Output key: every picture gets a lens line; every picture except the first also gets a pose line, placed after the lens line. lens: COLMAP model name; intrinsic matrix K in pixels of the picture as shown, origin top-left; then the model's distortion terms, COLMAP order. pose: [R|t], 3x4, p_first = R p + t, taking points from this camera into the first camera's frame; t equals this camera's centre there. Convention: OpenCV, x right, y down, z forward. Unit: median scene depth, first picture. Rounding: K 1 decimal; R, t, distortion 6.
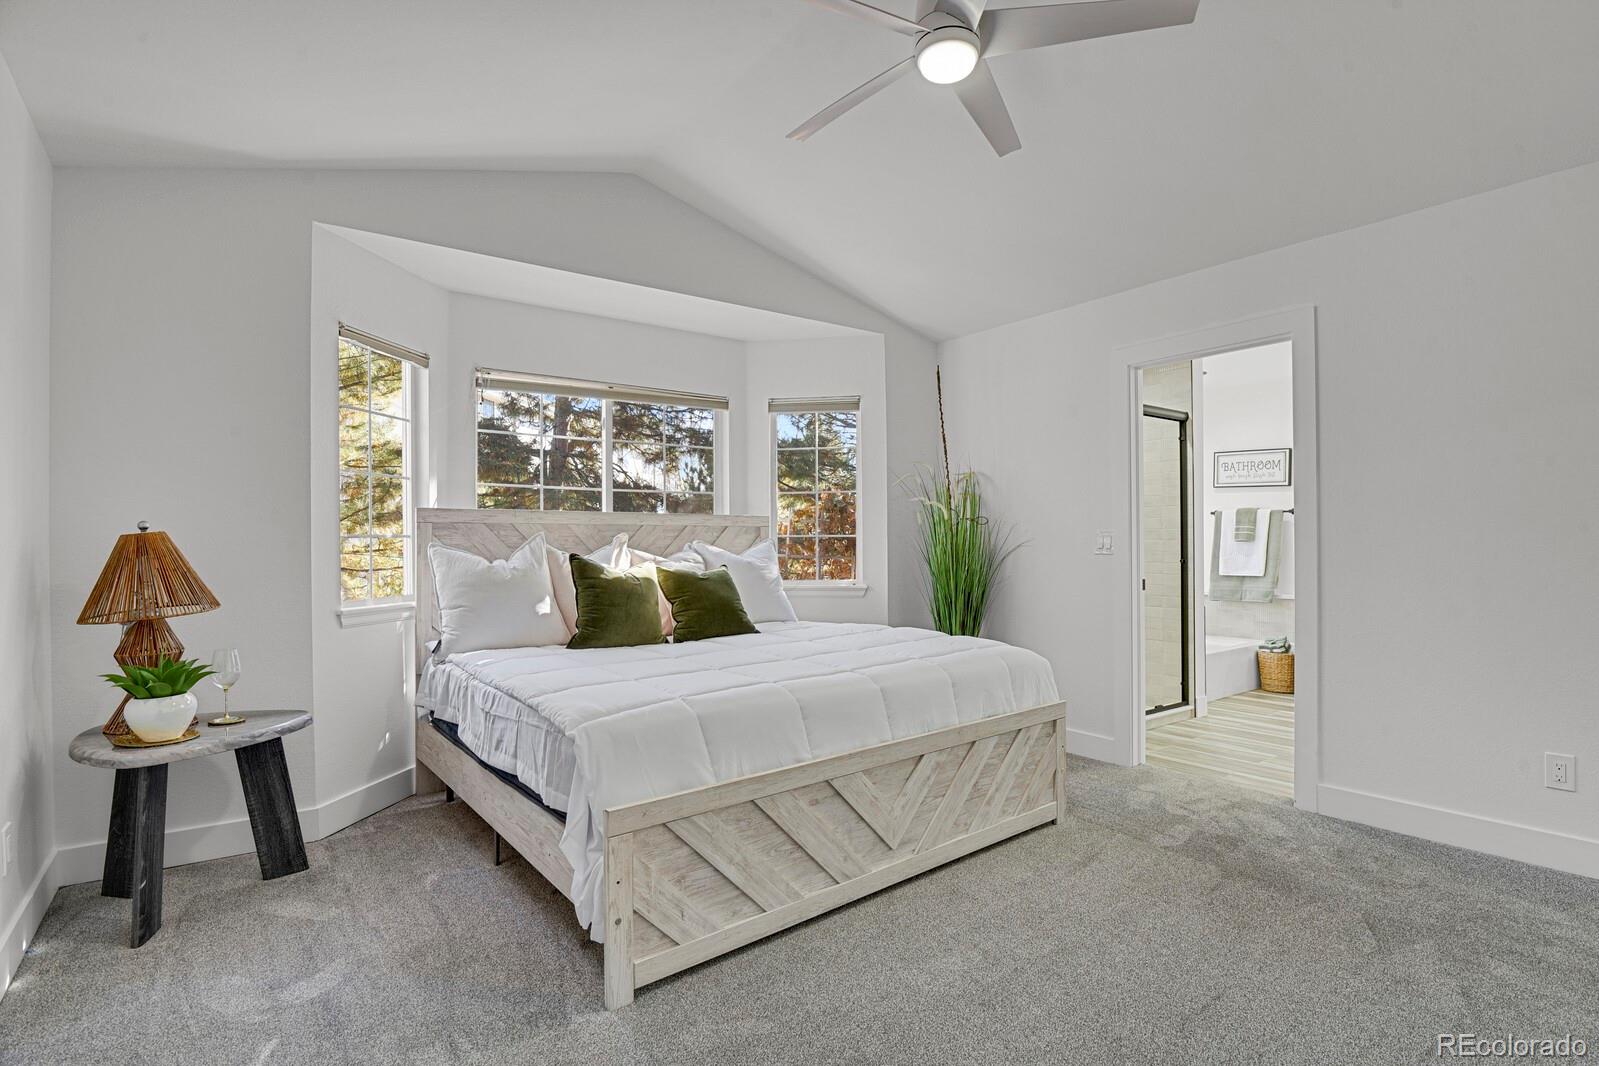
lens RADIAL K [[781.4, 0, 801.7], [0, 781.4, 531.9], [0, 0, 1]] dist [-0.024570, -0.003472]
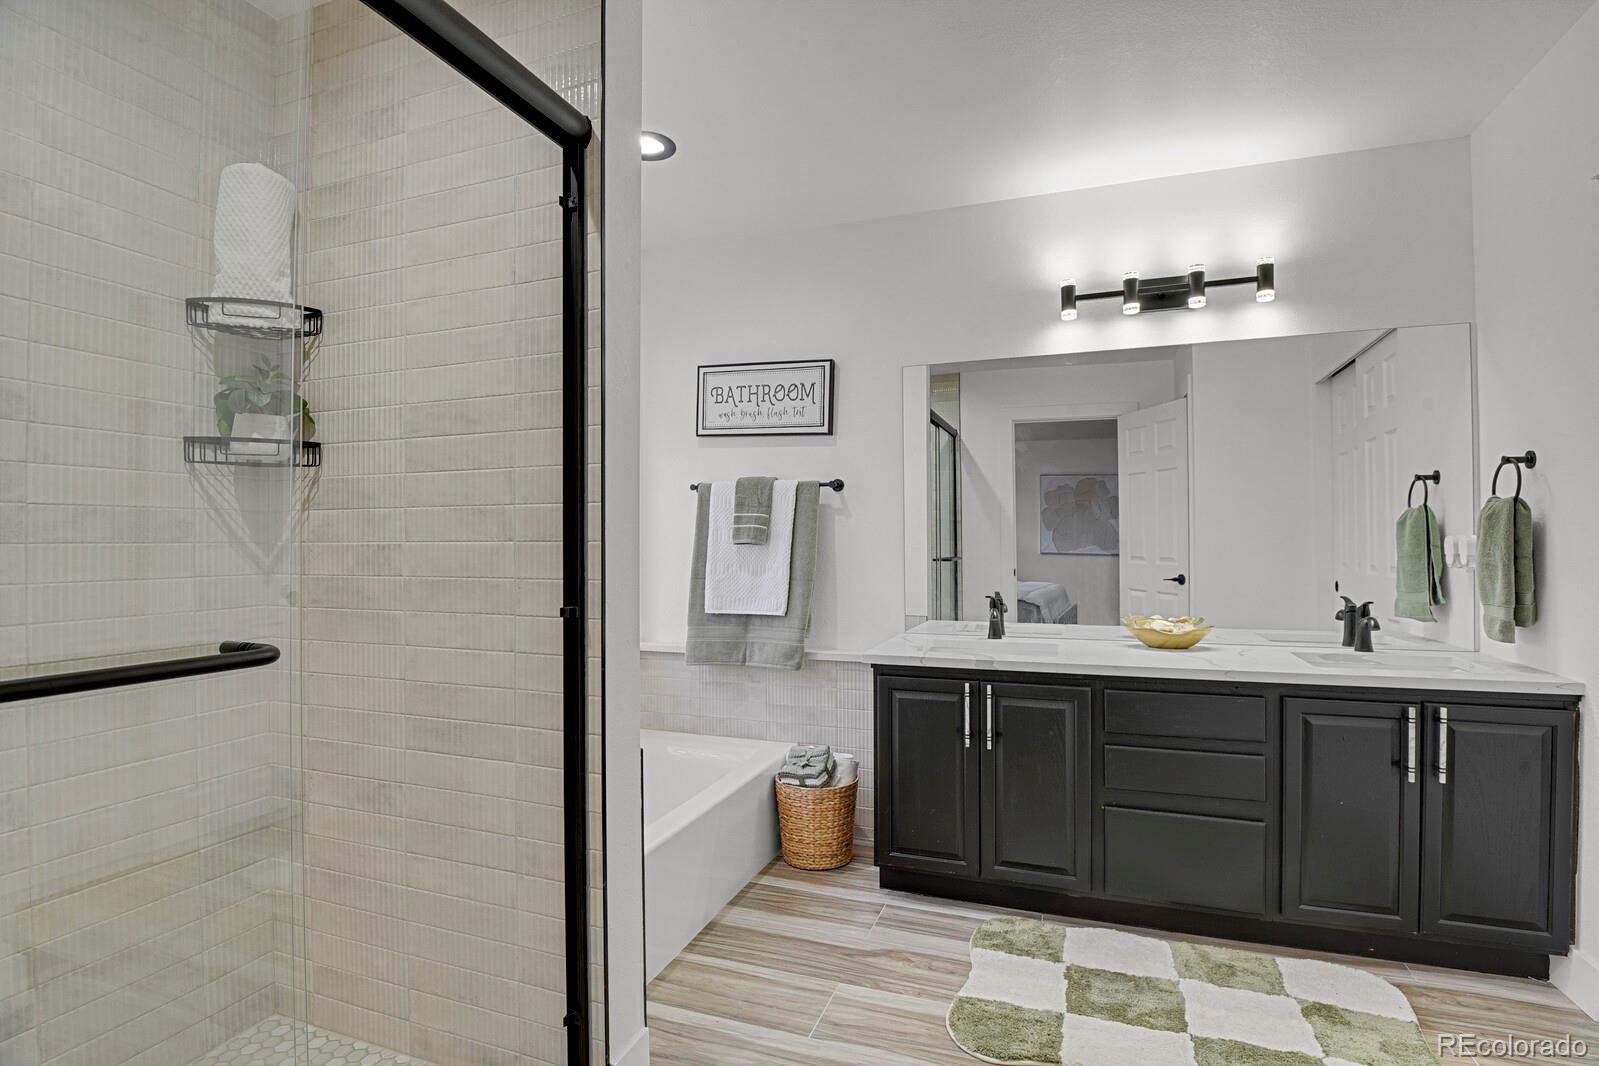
lens RADIAL K [[781.4, 0, 801.8], [0, 781.4, 533.3], [0, 0, 1]] dist [-0.024570, -0.003472]
pose [[0.832998, 0.005853, 0.553245, 0.329126], [-0.004805, 0.999983, -0.003343, 0.006851], [-0.553255, 0.000127, 0.833012, 0.577728]]
